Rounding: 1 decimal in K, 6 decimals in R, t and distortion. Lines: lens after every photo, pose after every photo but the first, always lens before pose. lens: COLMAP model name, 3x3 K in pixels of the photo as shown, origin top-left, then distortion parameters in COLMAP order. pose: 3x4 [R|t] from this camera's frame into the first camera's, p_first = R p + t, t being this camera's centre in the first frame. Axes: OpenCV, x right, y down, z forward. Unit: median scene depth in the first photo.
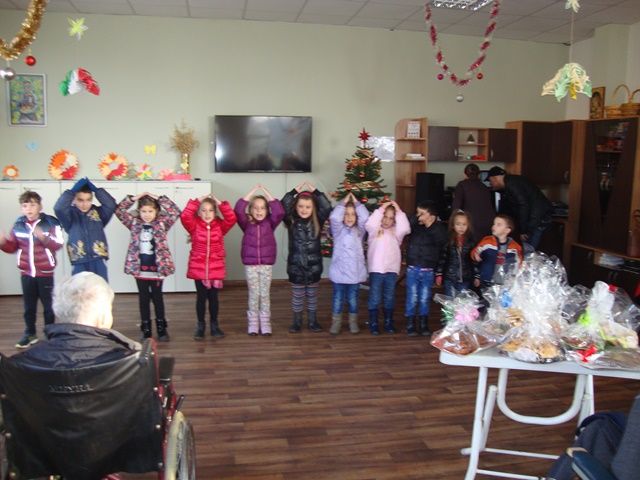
lens RADIAL K [[567.5, 0, 323.7], [0, 567.5, 236.7], [0, 0, 1]] dist [-0.210732, 0.215867]
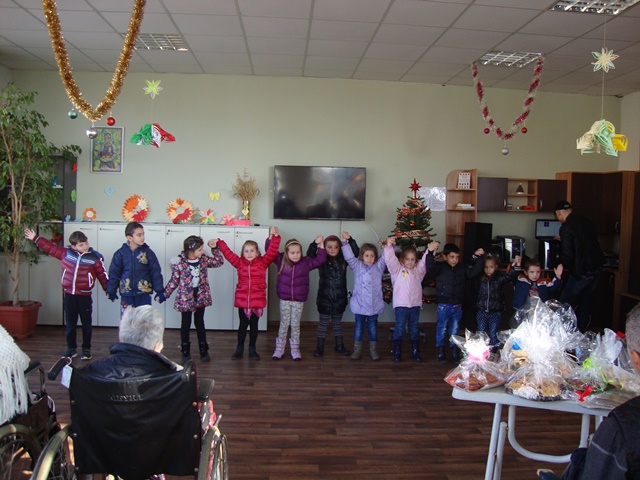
lens RADIAL K [[567.5, 0, 323.0], [0, 567.5, 236.0], [0, 0, 1]] dist [-0.210732, 0.215867]
pose [[0.992570, 0.018366, -0.120278, 0.050873], [-0.028017, 0.996477, -0.079049, 0.000978], [0.118402, 0.081832, 0.989588, -0.085670]]
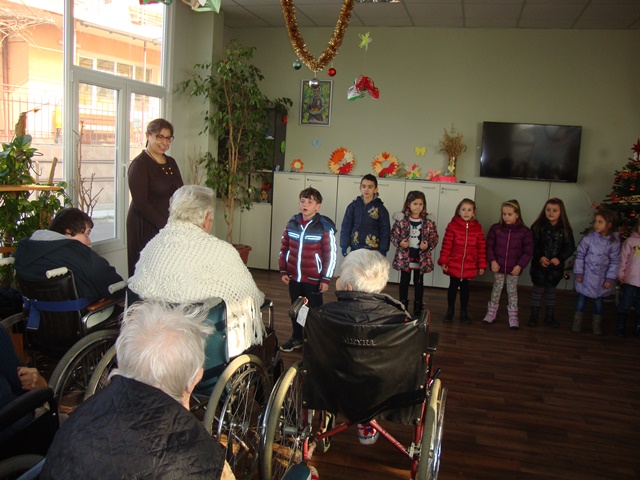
lens RADIAL K [[567.5, 0, 322.8], [0, 567.5, 235.7], [0, 0, 1]] dist [-0.210732, 0.215867]
pose [[0.898645, 0.091294, -0.429072, -0.004395], [-0.094504, 0.995428, 0.013868, 0.012737], [0.428376, 0.028087, 0.903164, -0.088136]]
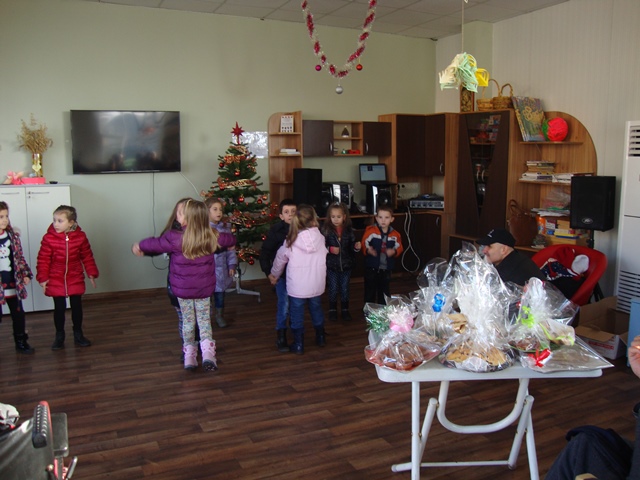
lens RADIAL K [[567.5, 0, 324.5], [0, 567.5, 236.5], [0, 0, 1]] dist [-0.210732, 0.215867]
pose [[0.966139, -0.047164, 0.253673, -0.056771], [0.046067, 0.998886, 0.010265, -0.010466], [-0.253875, 0.001769, 0.967235, 0.100023]]
